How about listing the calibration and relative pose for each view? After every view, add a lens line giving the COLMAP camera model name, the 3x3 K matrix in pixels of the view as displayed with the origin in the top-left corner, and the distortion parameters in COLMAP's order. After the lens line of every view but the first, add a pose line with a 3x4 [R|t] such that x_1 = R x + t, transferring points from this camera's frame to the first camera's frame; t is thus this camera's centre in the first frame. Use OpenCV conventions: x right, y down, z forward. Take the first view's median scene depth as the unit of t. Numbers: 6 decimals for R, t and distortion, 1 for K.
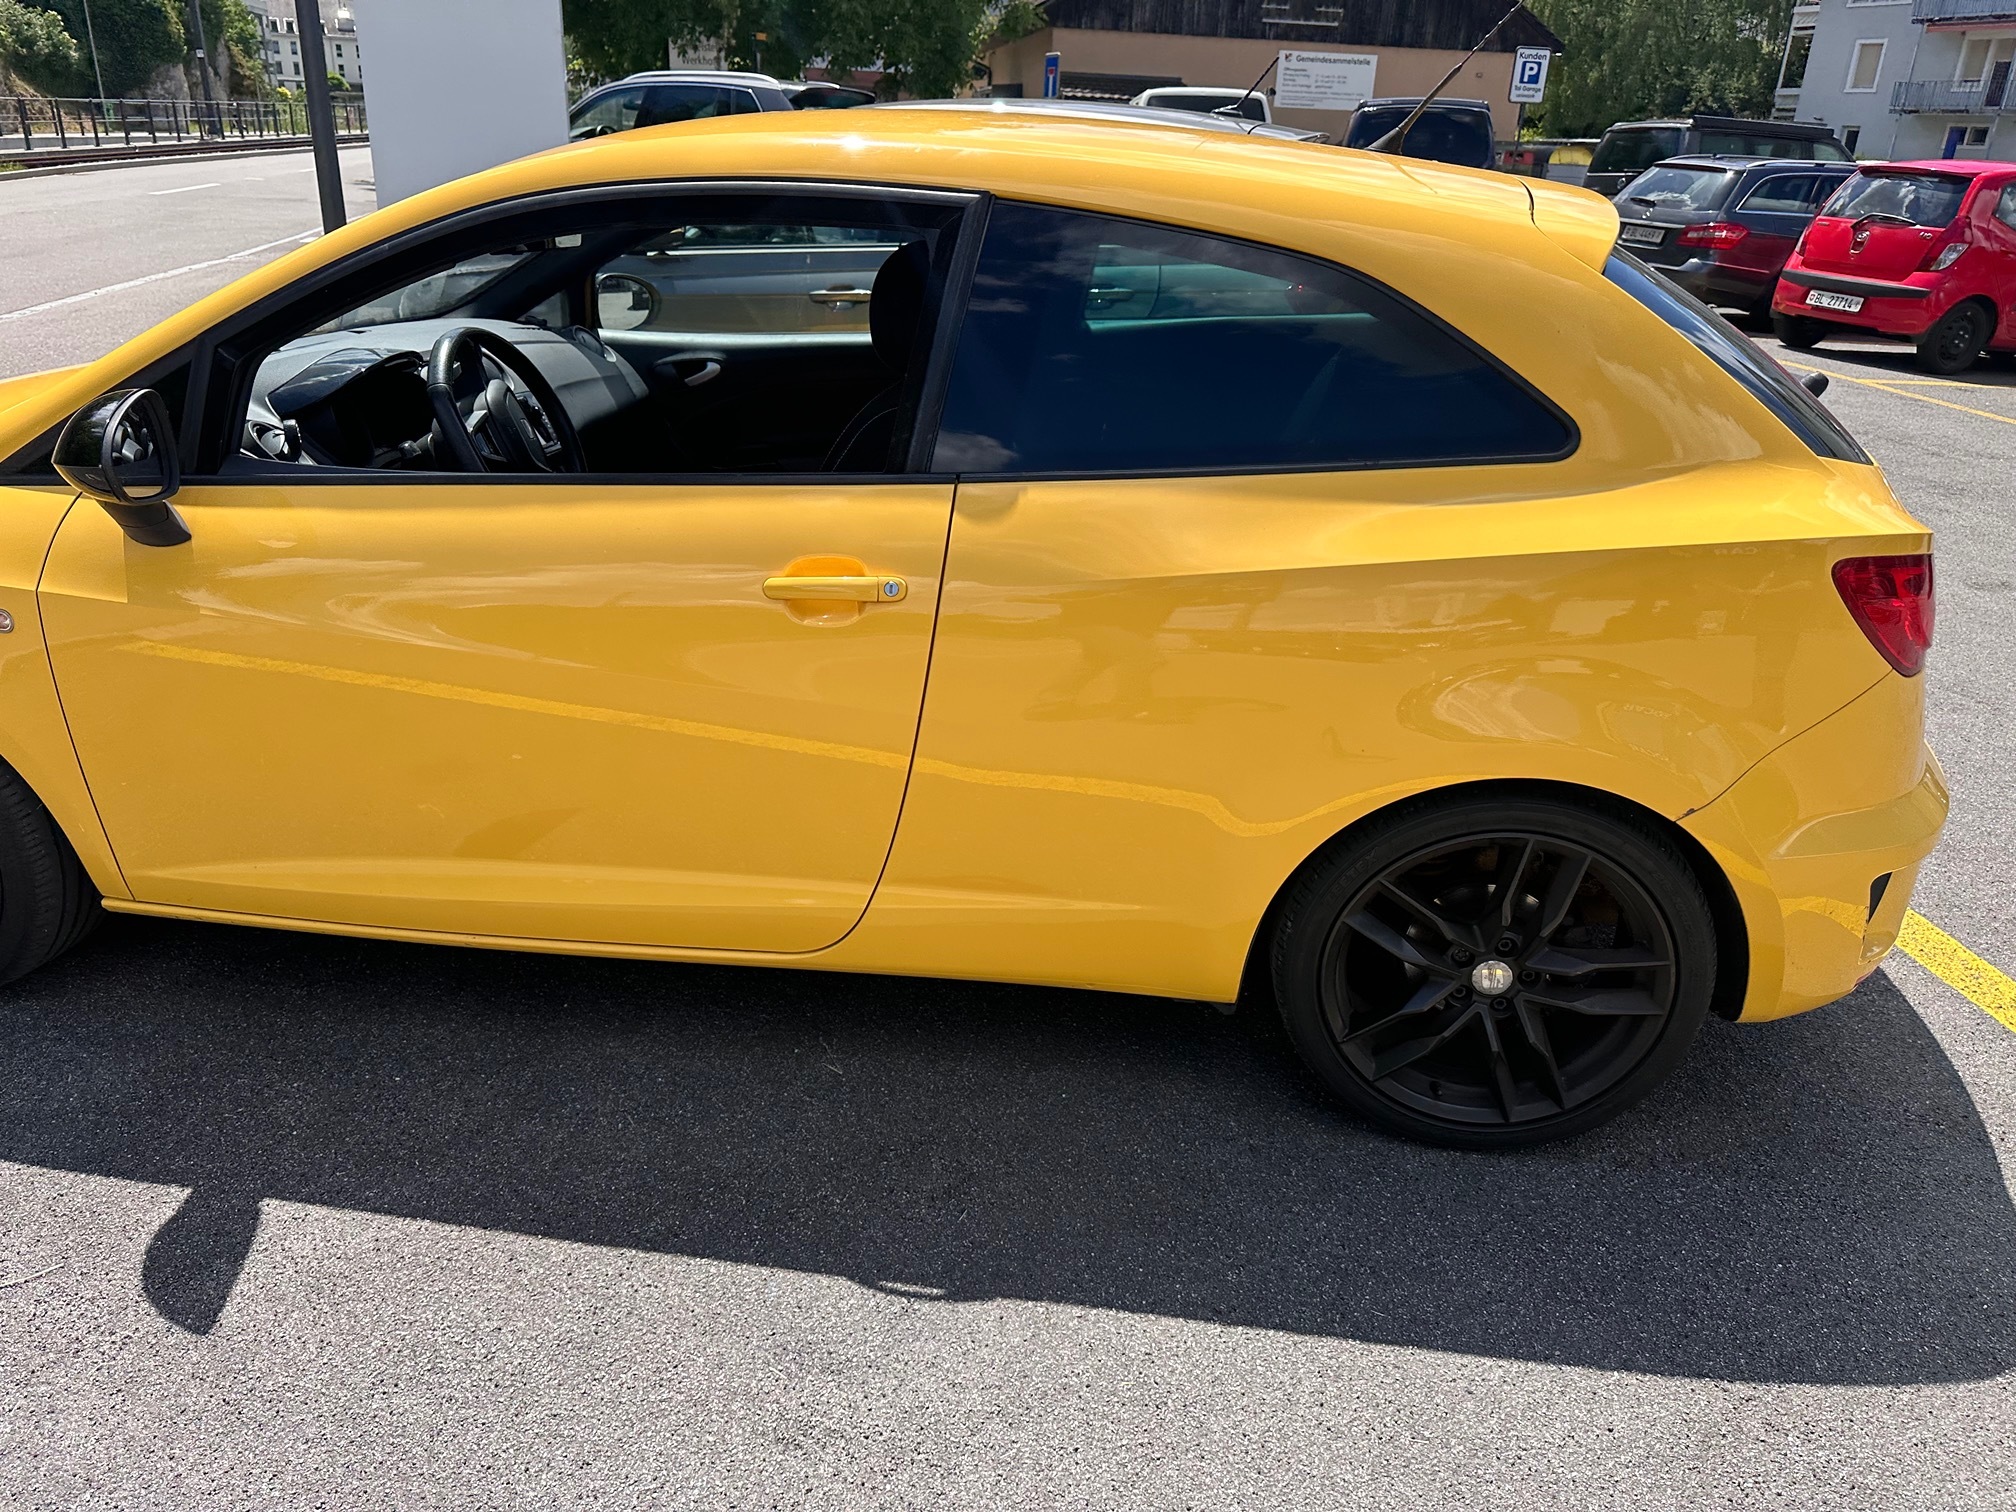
lens RADIAL K [[1401.2, 0, 1008.0], [0, 1401.2, 756.0], [0, 0, 1]] dist [0.006610, -0.009105]
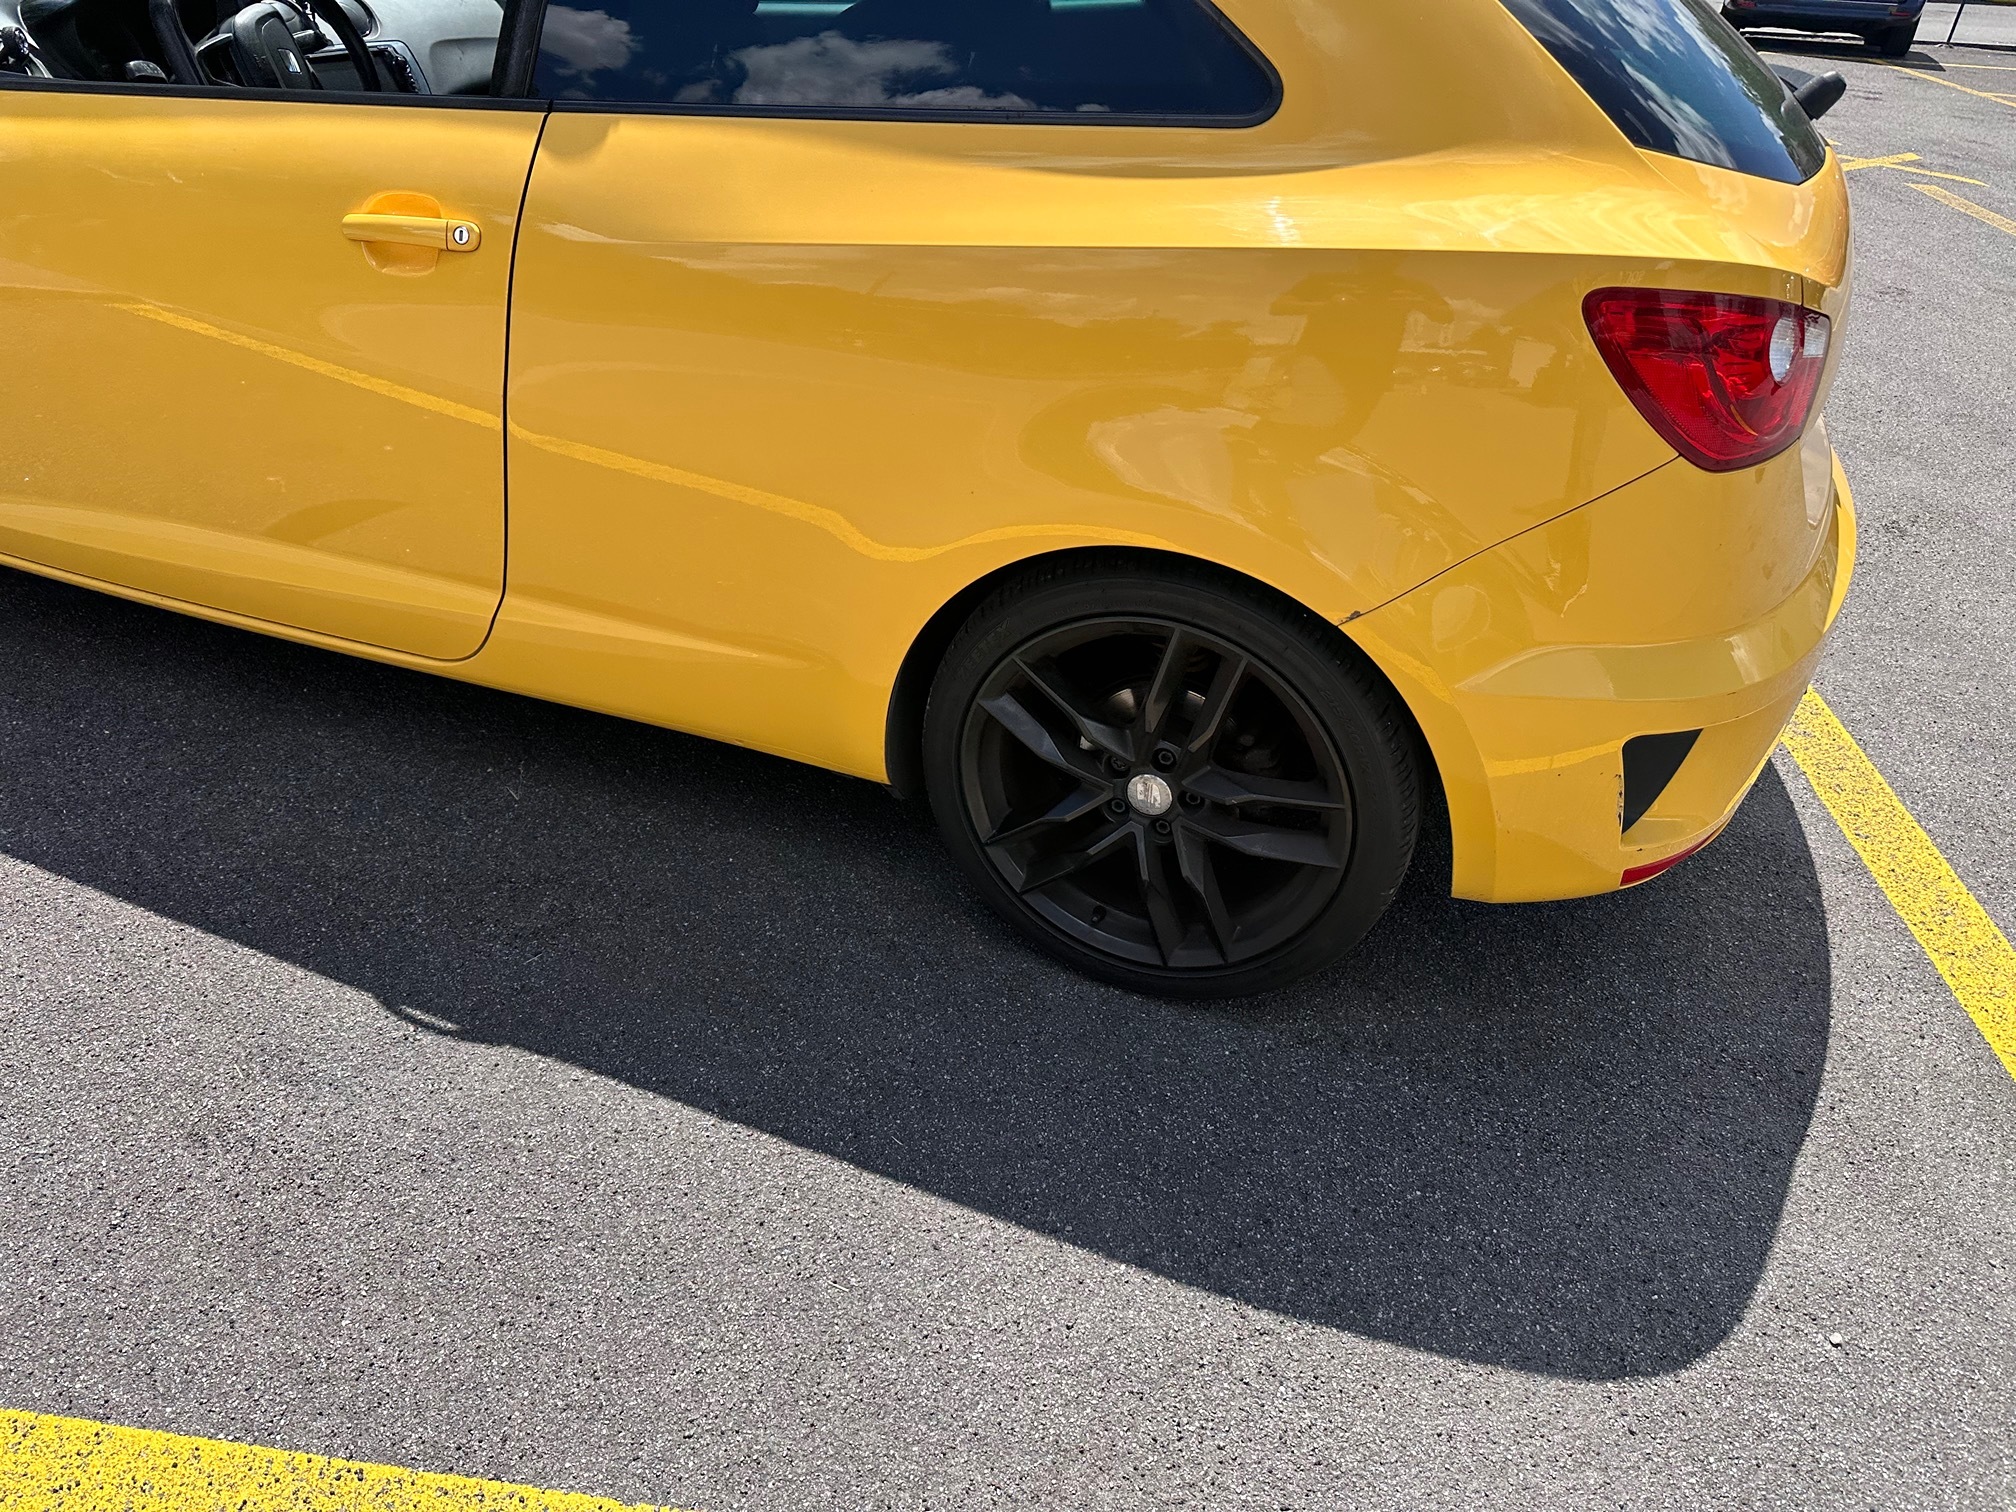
lens RADIAL K [[1383.2, 0, 1000.7], [0, 1383.2, 738.7], [0, 0, 1]] dist [0.080008, -0.086873]
pose [[0.970415, 0.147609, -0.191069, 0.421613], [-0.121499, 0.982401, 0.141869, 0.020046], [0.208647, -0.114457, 0.971270, 0.188801]]
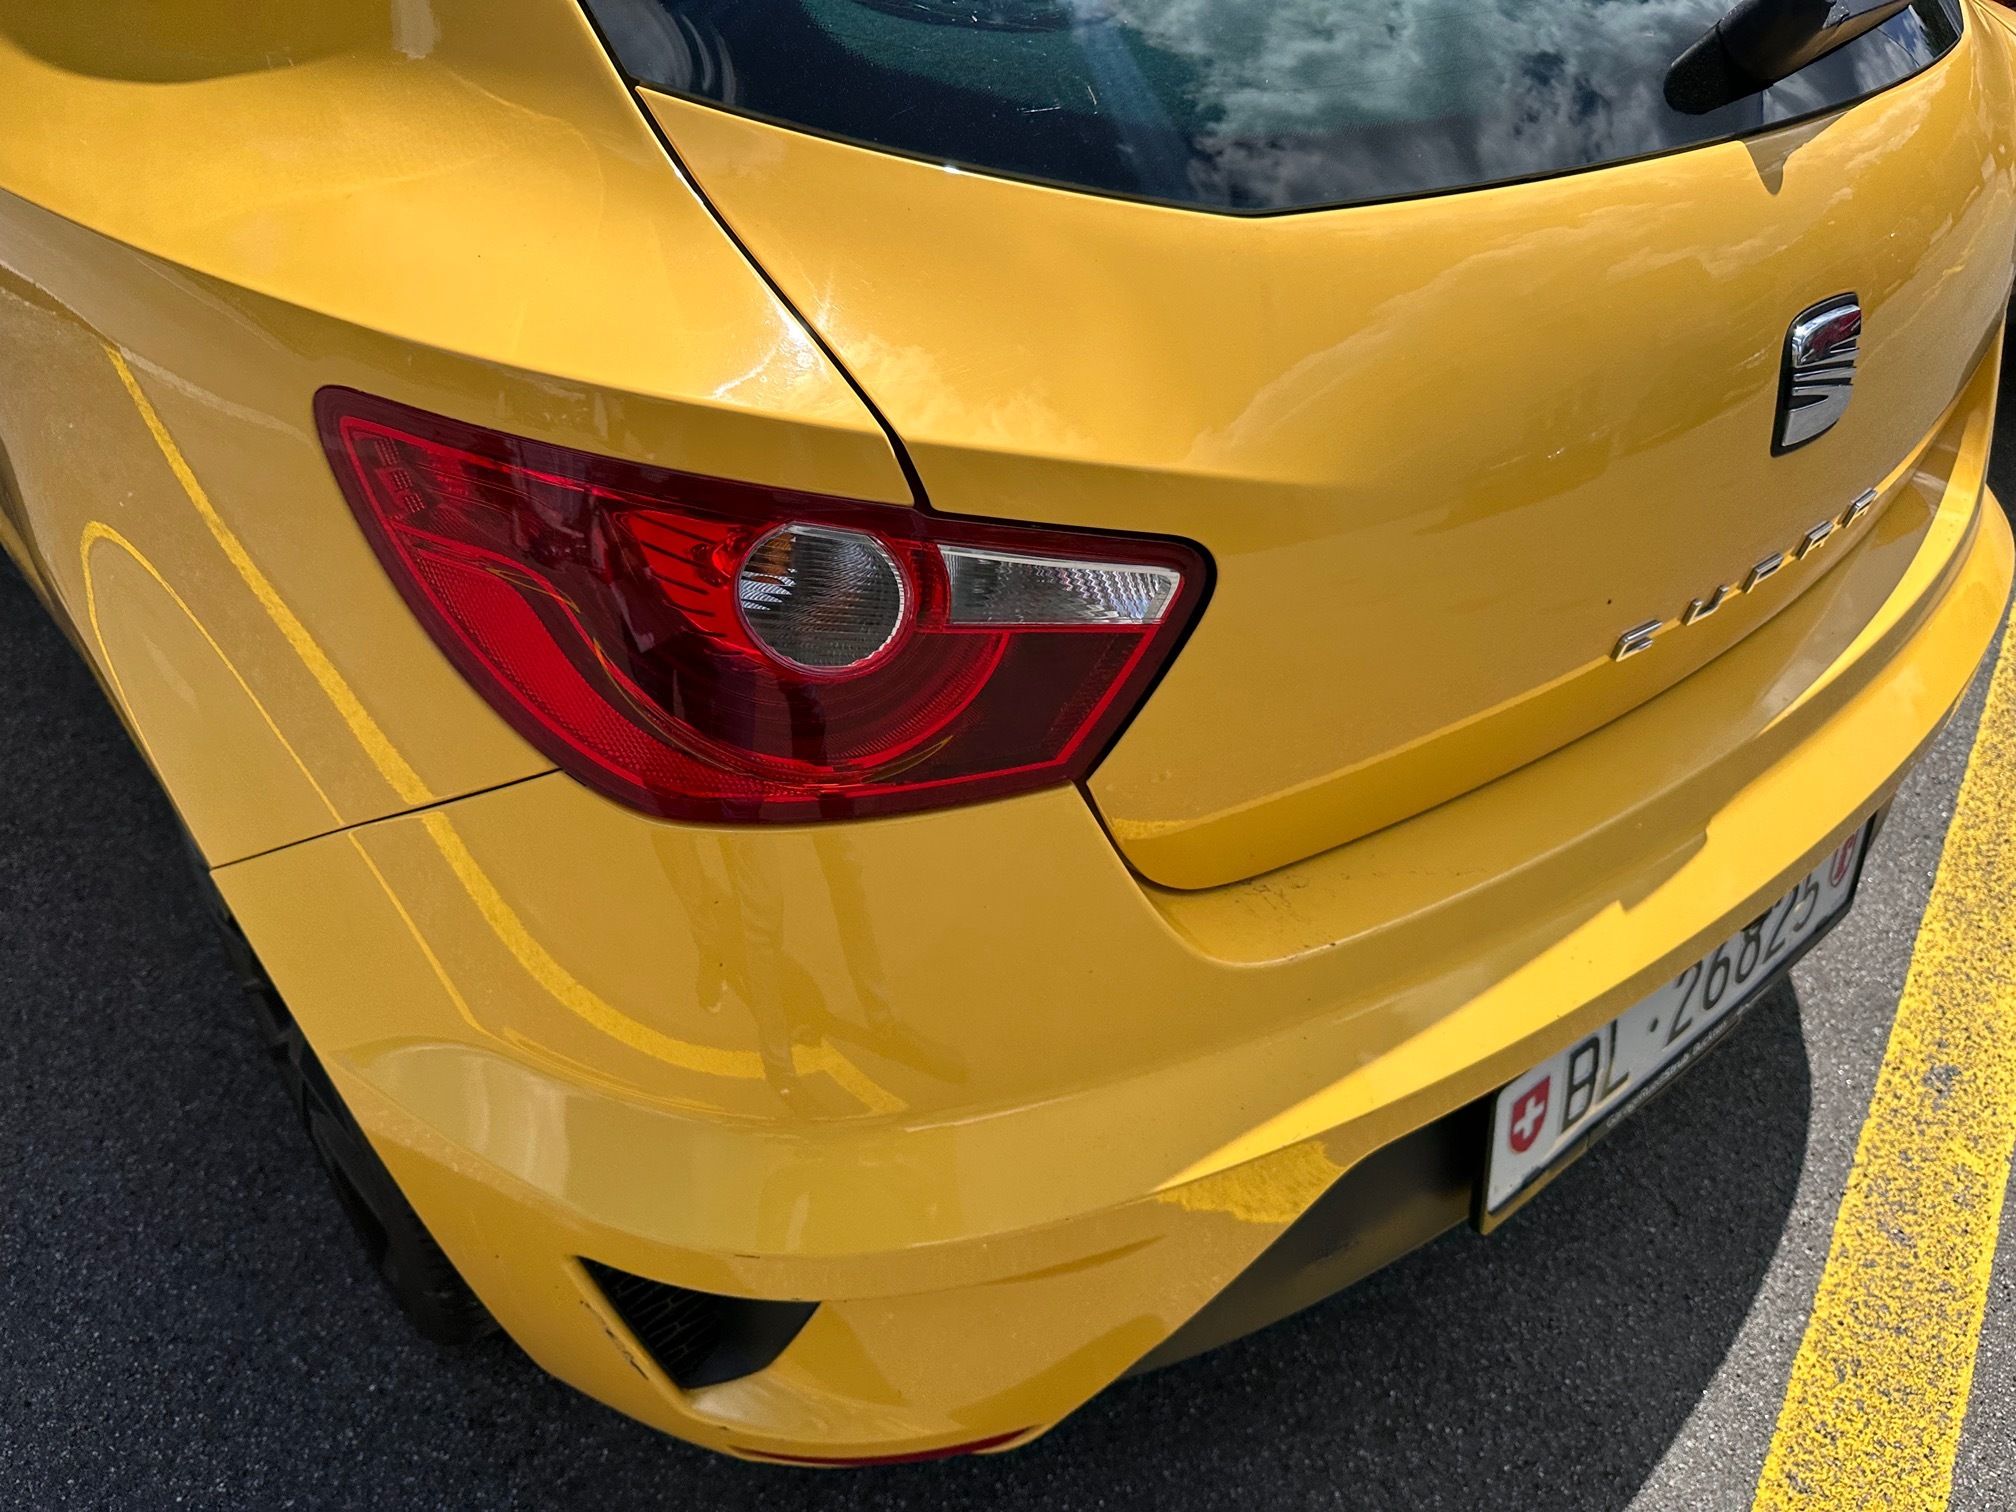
lens RADIAL K [[1423.9, 0, 983.5], [0, 1423.9, 749.6], [0, 0, 1]] dist [-0.005699, -0.005816]
pose [[0.724760, 0.408706, -0.554691, 0.834992], [-0.284924, 0.910788, 0.298803, -0.184343], [0.627329, -0.058515, 0.776553, 0.749337]]
